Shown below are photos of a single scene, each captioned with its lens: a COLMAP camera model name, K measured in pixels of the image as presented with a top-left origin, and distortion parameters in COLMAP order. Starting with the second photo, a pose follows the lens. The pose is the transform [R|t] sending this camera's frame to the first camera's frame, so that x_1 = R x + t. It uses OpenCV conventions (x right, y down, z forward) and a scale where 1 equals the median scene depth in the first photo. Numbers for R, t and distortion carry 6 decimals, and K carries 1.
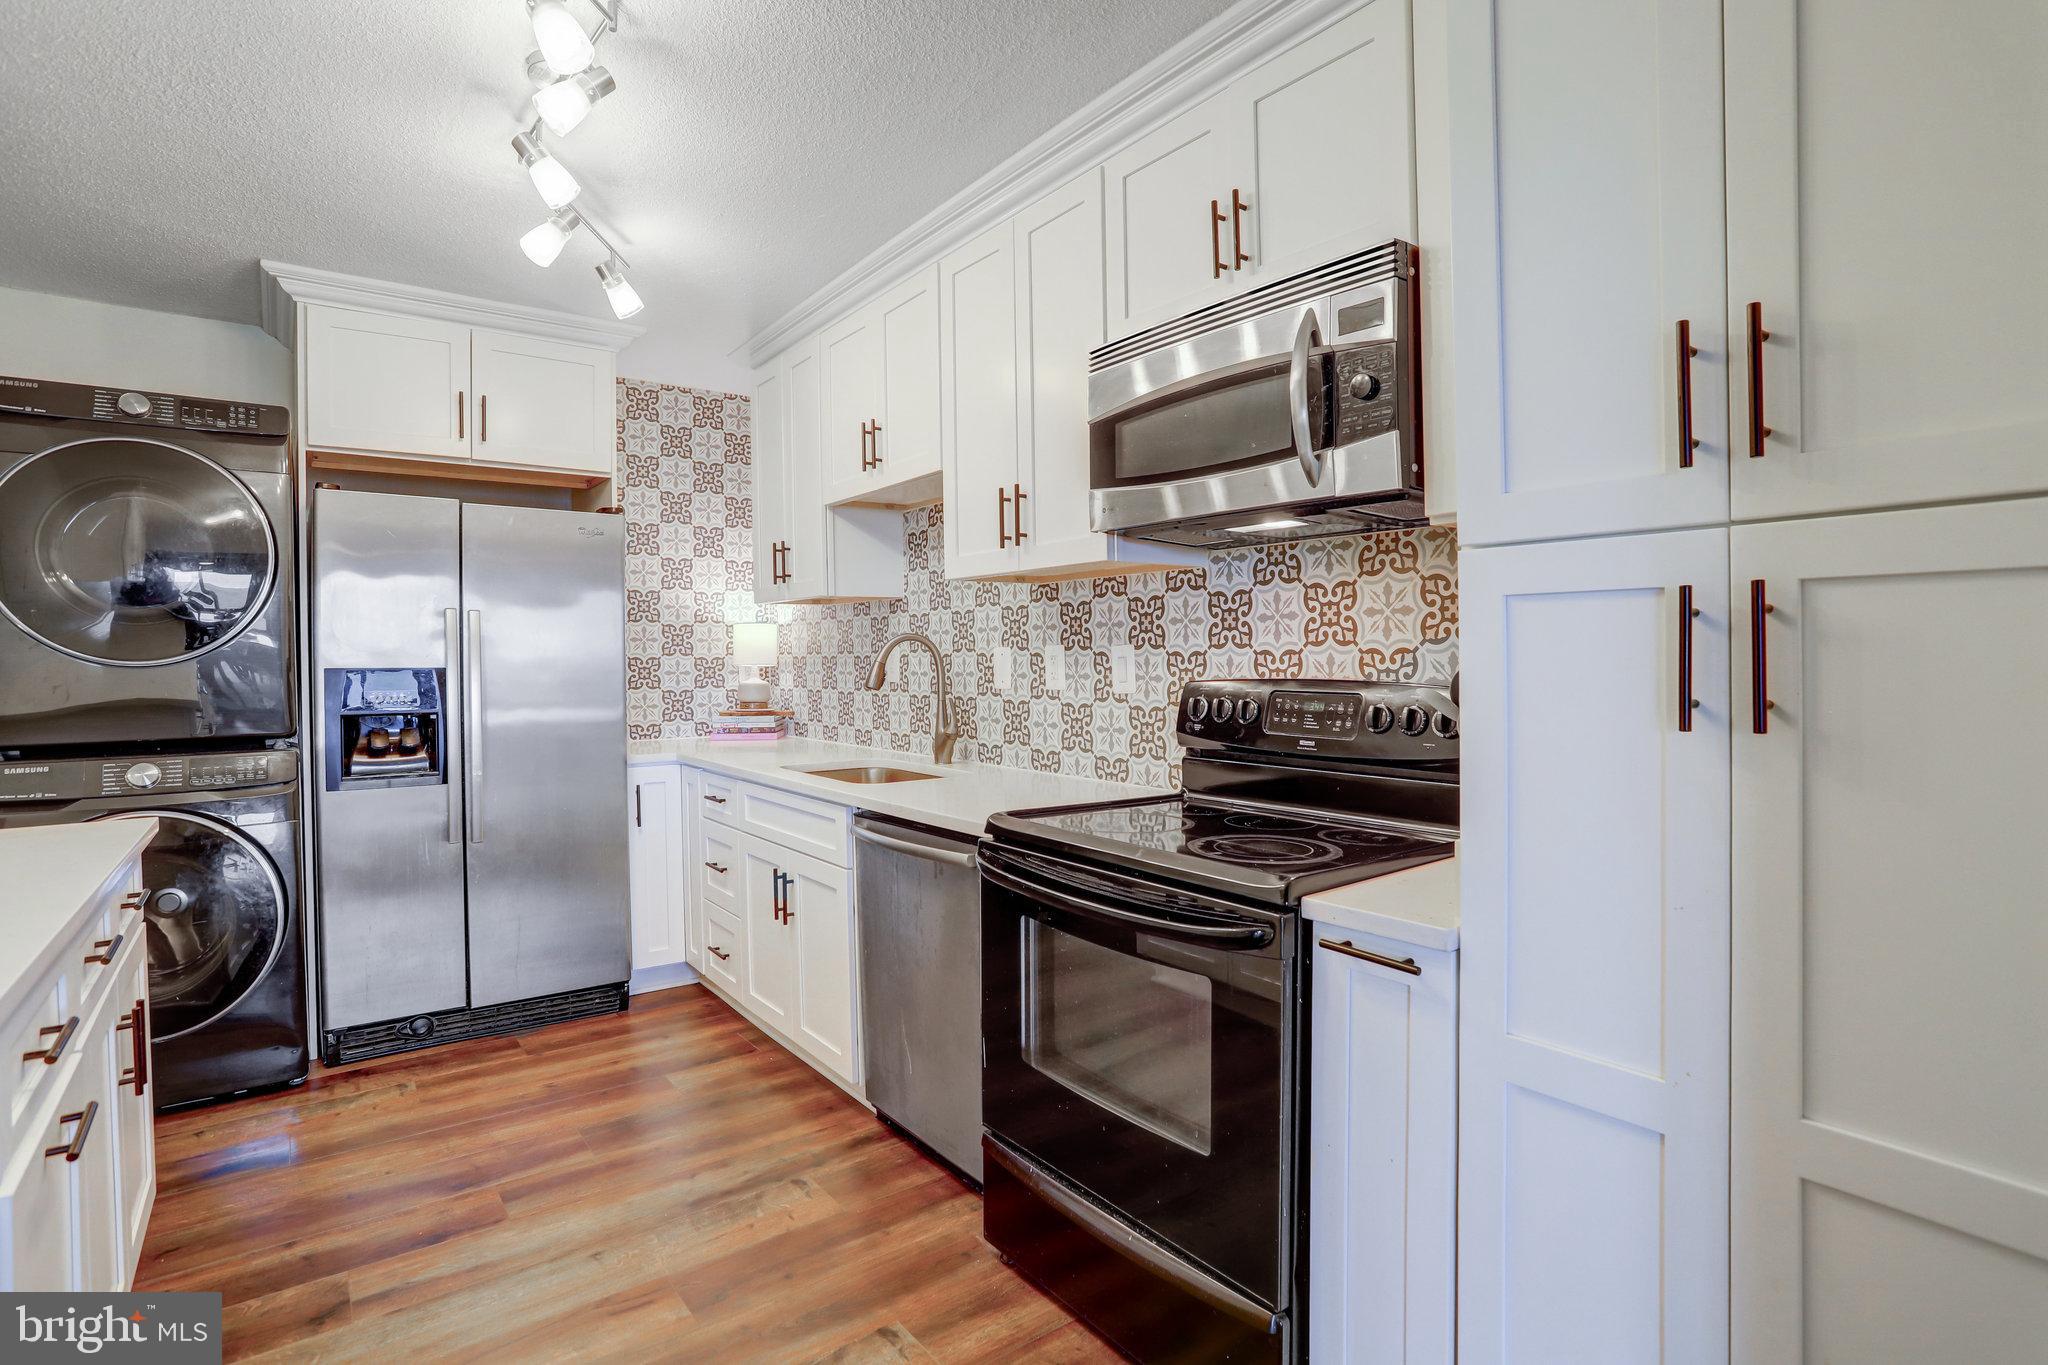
lens RADIAL K [[1002.6, 0, 1020.6], [0, 1002.6, 673.1], [0, 0, 1]] dist [-0.070029, 0.030020]
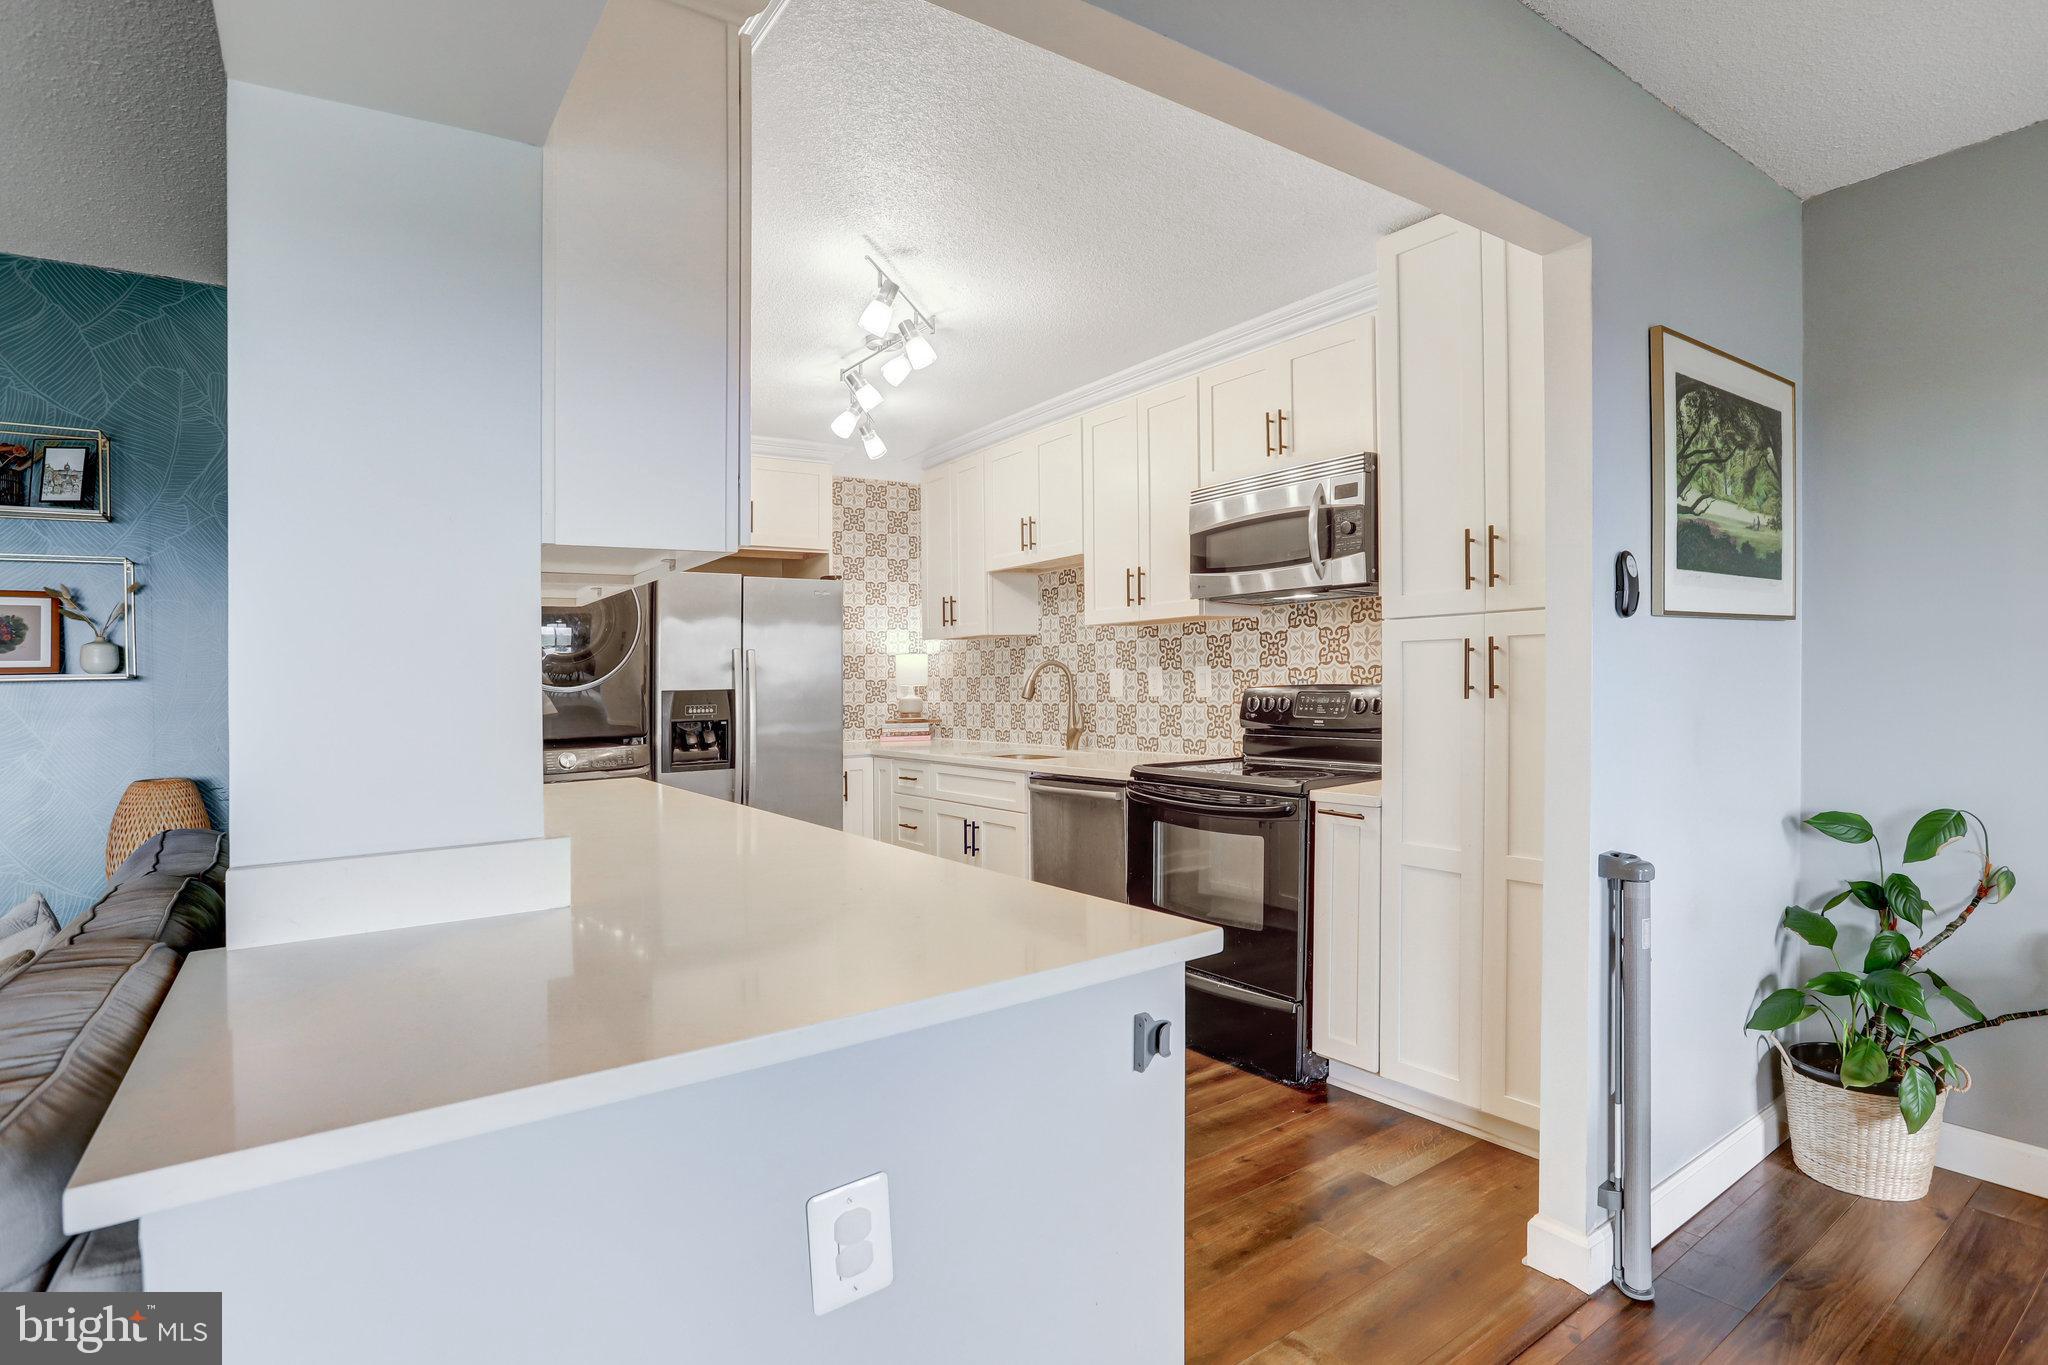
lens RADIAL K [[1042.2, 0, 972.0], [0, 1042.2, 782.8], [0, 0, 1]] dist [-0.022994, 0.000518]
pose [[0.997298, -0.009379, -0.072859, -0.154939], [0.015357, 0.996520, 0.081931, 0.016512], [0.071837, -0.082829, 0.993971, -0.719096]]
